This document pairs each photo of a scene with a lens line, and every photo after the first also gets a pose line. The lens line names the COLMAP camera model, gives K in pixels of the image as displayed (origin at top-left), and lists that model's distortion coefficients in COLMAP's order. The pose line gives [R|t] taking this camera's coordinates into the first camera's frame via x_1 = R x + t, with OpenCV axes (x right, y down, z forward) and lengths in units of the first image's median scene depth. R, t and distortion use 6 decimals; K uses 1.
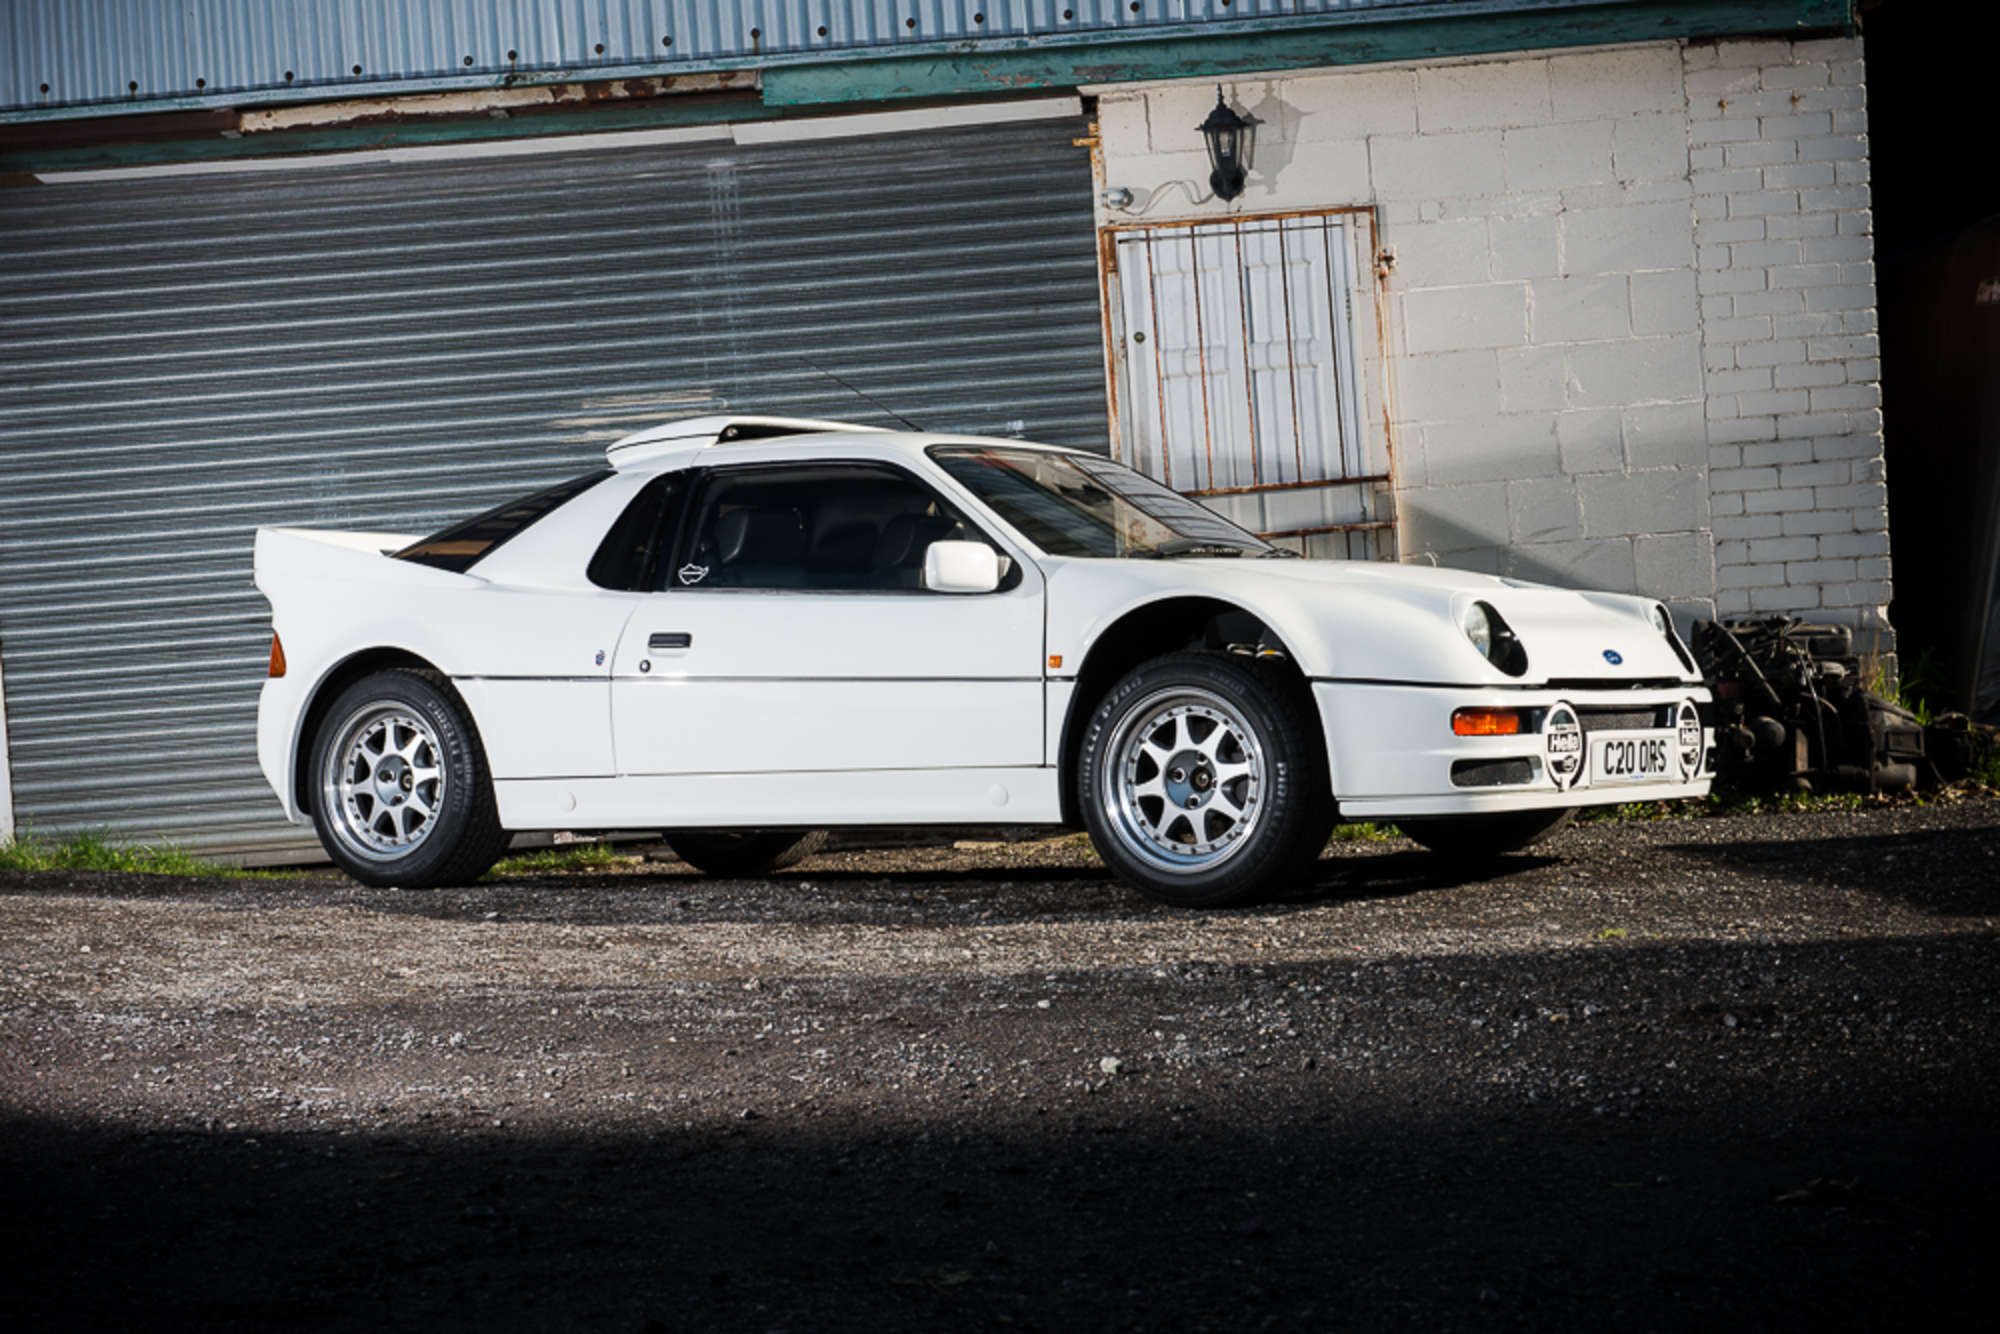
lens RADIAL K [[3492.1, 0, 1000.0], [0, 3492.1, 667.0], [0, 0, 1]] dist [0.152070, -0.136355]
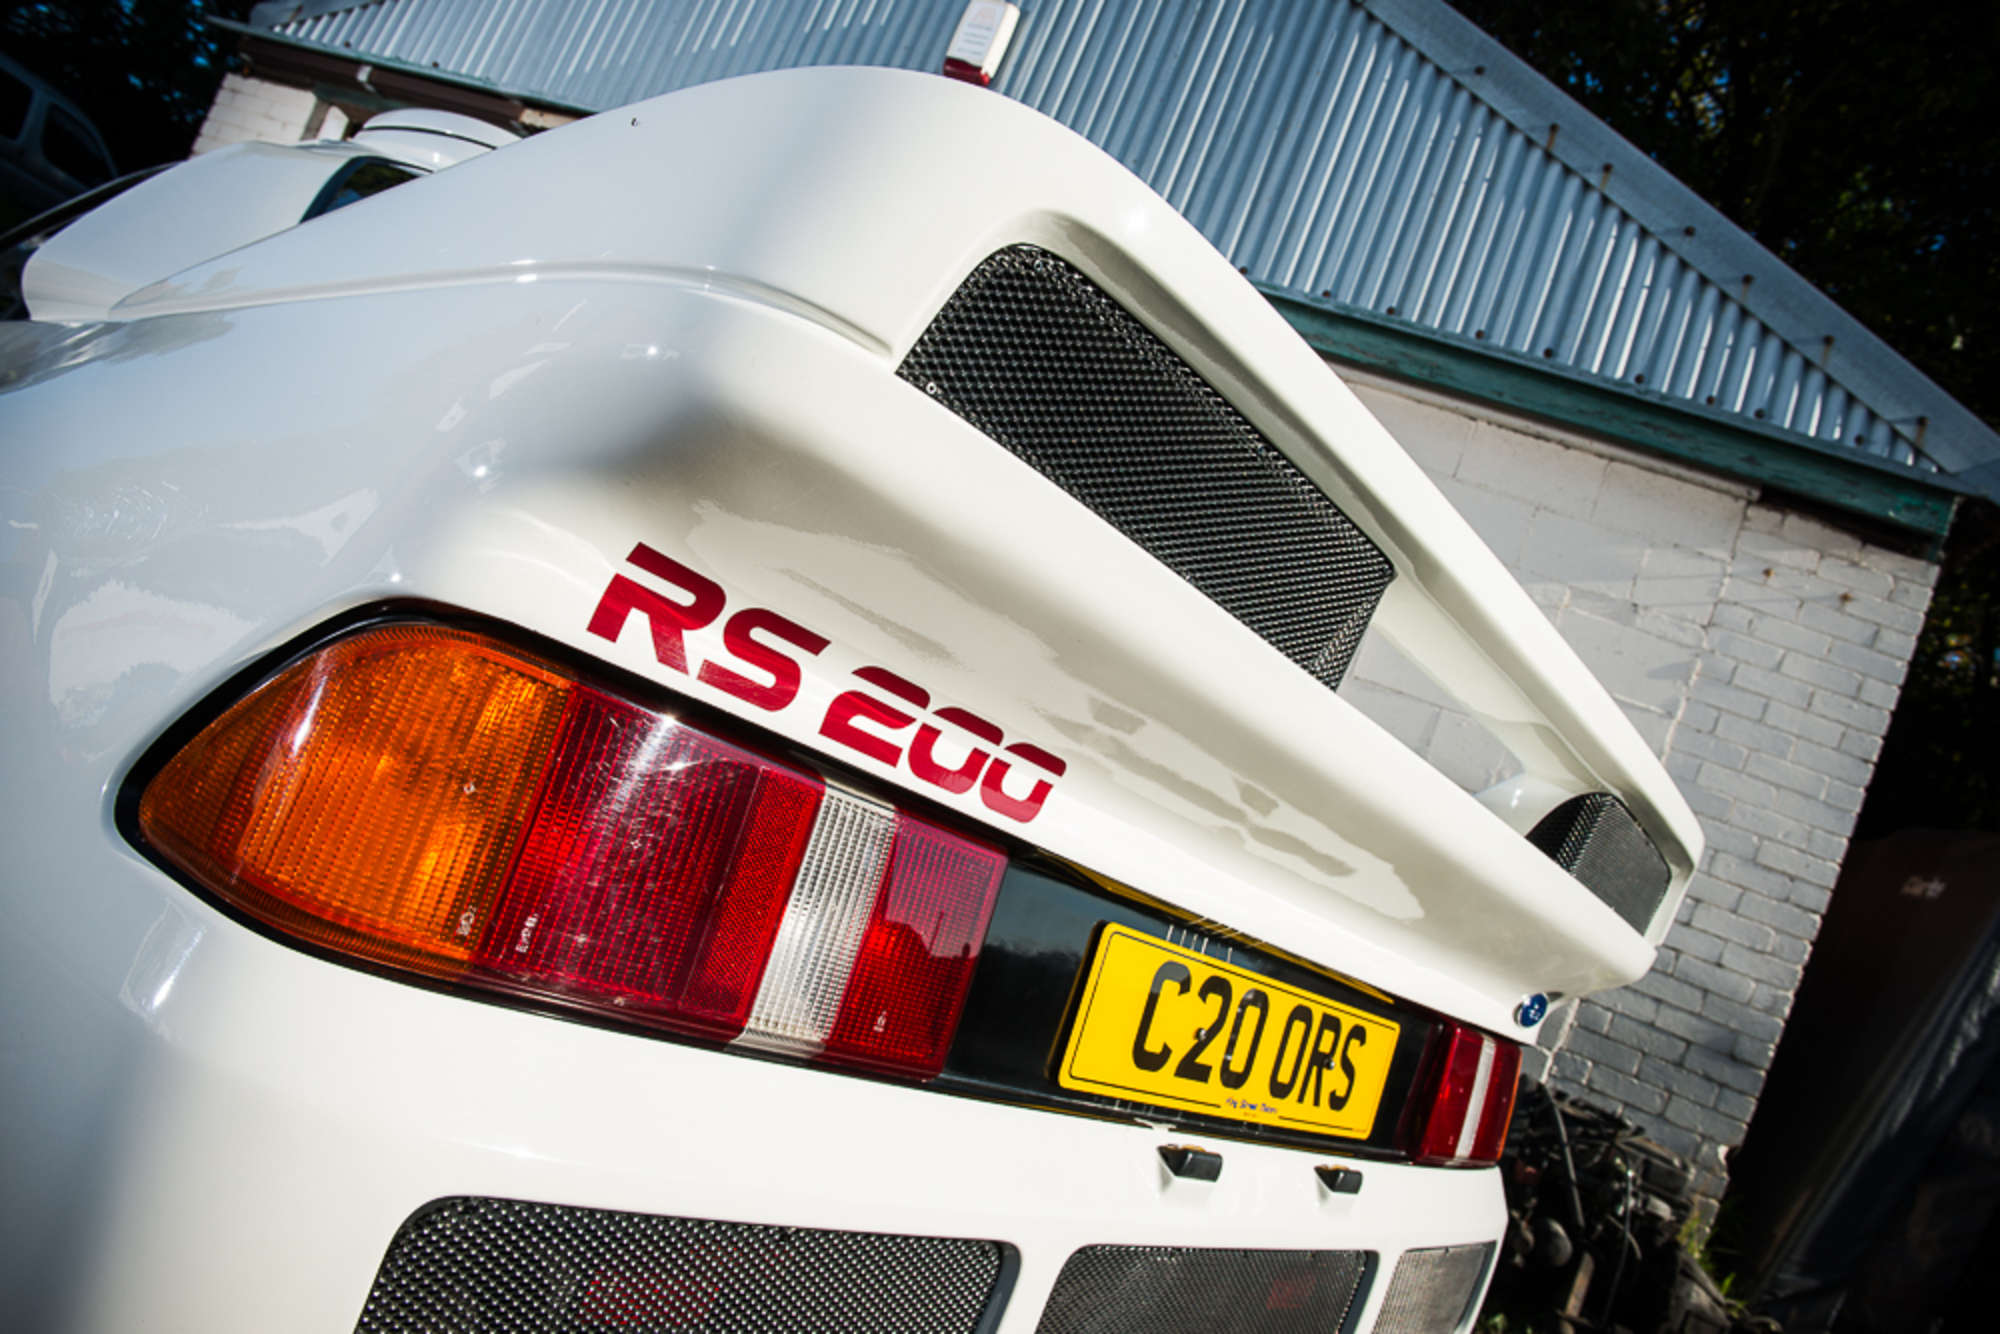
lens RADIAL K [[1330.7, 0, 1000.0], [0, 1330.7, 667.0], [0, 0, 1]] dist [-0.061433, -0.004211]
pose [[0.881391, 0.408864, -0.236600, 0.115398], [-0.435560, 0.897275, -0.072003, -0.022382], [0.182856, 0.166517, 0.968935, 0.623982]]
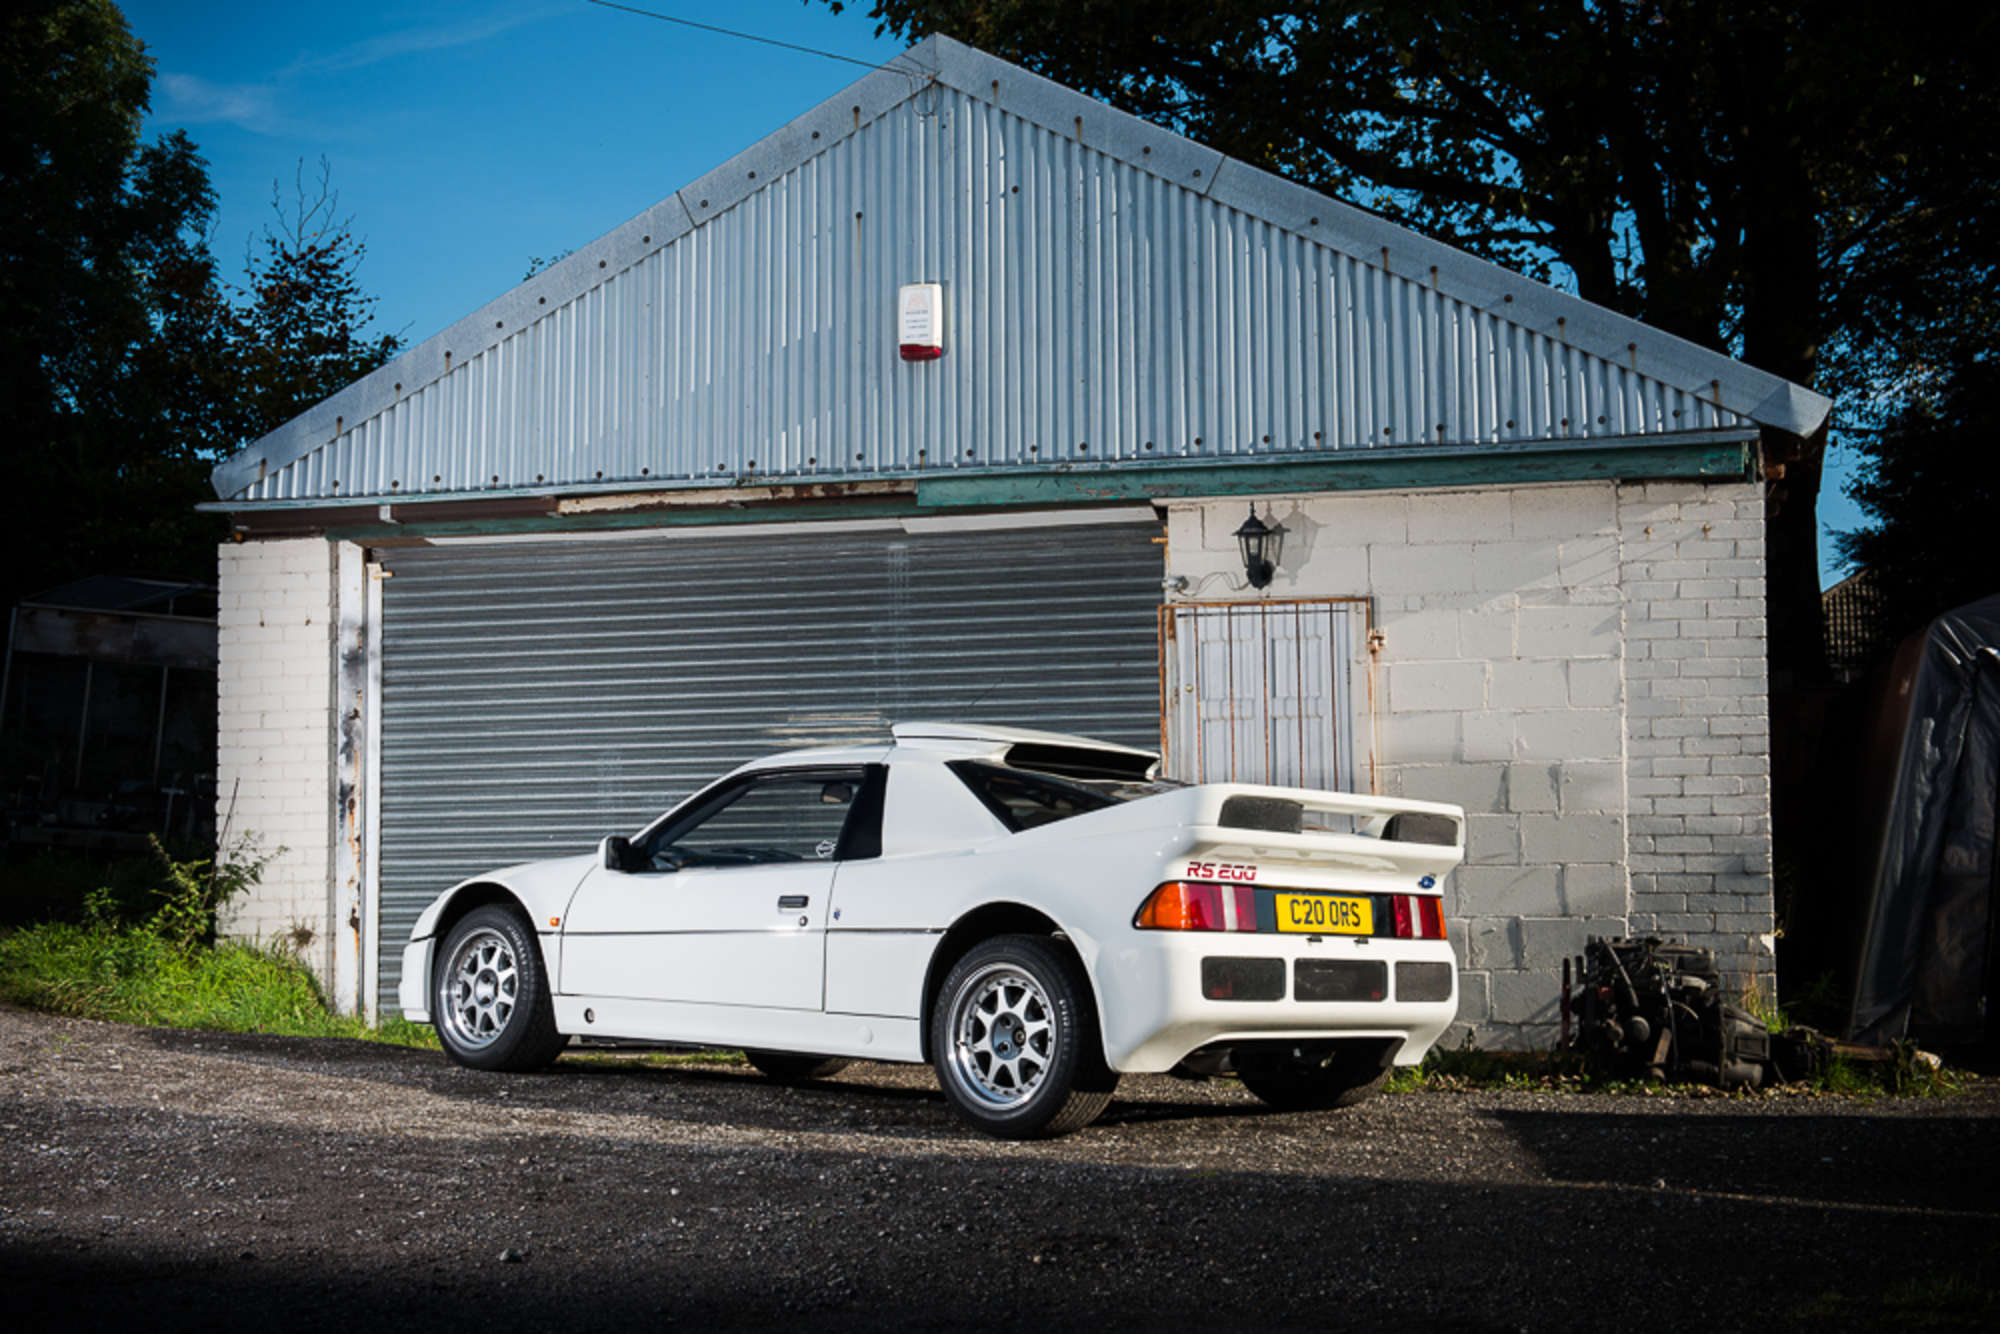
lens RADIAL K [[2701.4, 0, 1000.0], [0, 2701.4, 667.0], [0, 0, 1]] dist [0.127744, 0.047068]
pose [[0.976447, 0.046001, -0.210795, 0.184253], [-0.064807, 0.994424, -0.083189, -0.013313], [0.205793, 0.094891, 0.973984, -0.003524]]
